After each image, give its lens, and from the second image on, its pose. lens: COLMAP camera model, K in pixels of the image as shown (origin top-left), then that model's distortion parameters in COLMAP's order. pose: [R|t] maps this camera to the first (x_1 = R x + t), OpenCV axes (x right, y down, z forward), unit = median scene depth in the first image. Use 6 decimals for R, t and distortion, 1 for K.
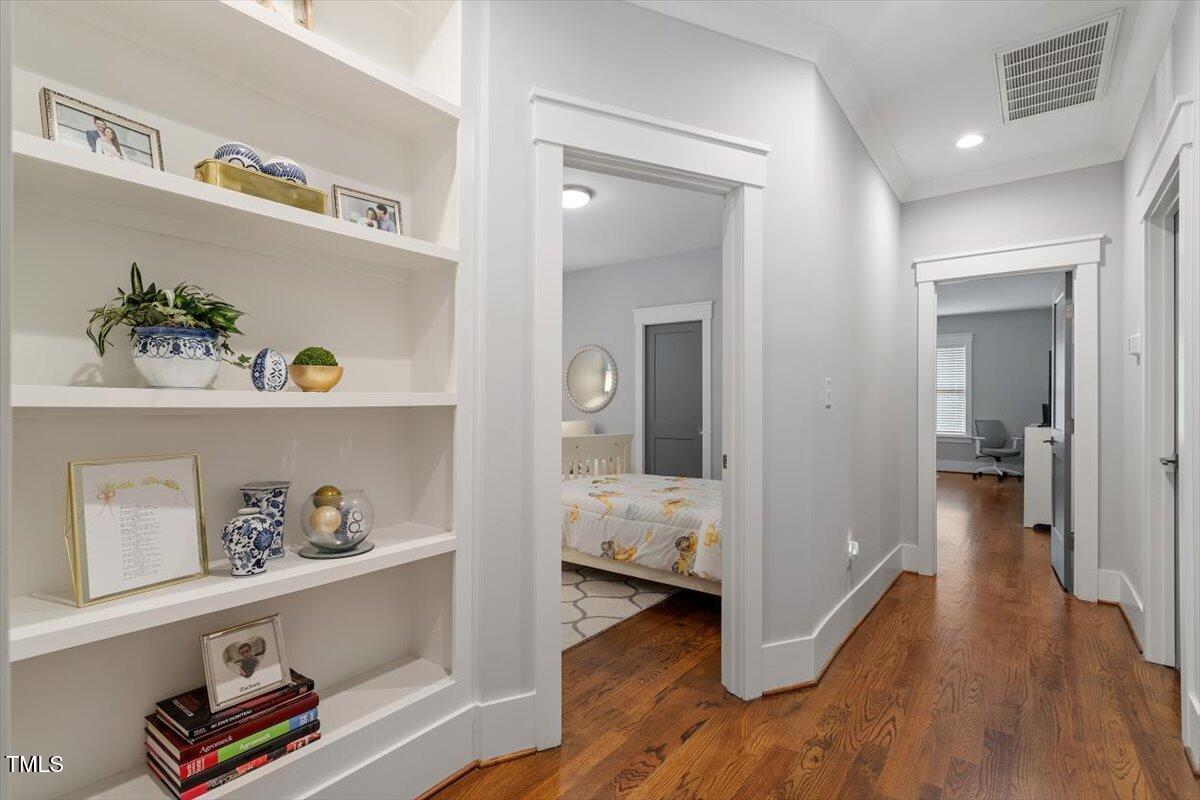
lens RADIAL K [[571.6, 0, 601.5], [0, 571.6, 404.3], [0, 0, 1]] dist [0.002960, 0.000338]
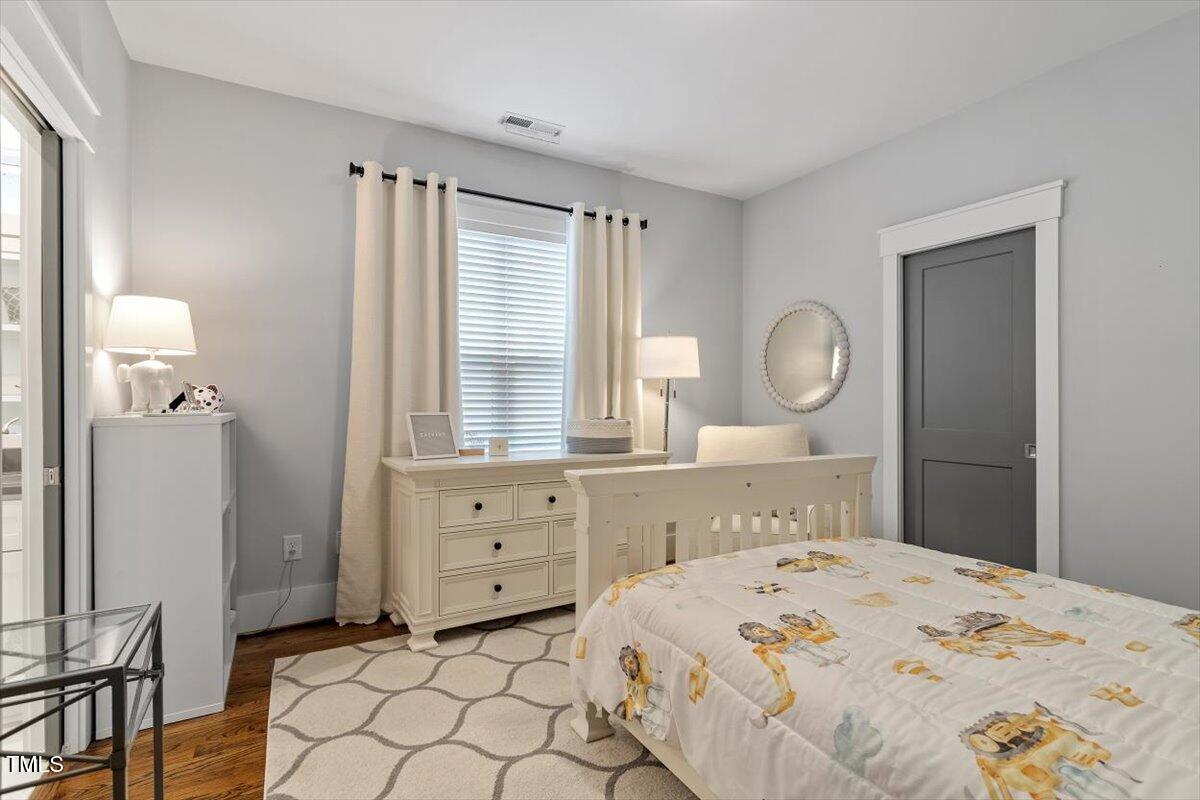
lens RADIAL K [[571.6, 0, 594.4], [0, 571.6, 399.9], [0, 0, 1]] dist [0.002960, 0.000338]
pose [[0.913077, -0.002898, -0.407777, 0.031488], [0.004094, 0.999990, 0.002060, -0.000952], [0.407767, -0.003550, 0.913079, 0.401149]]
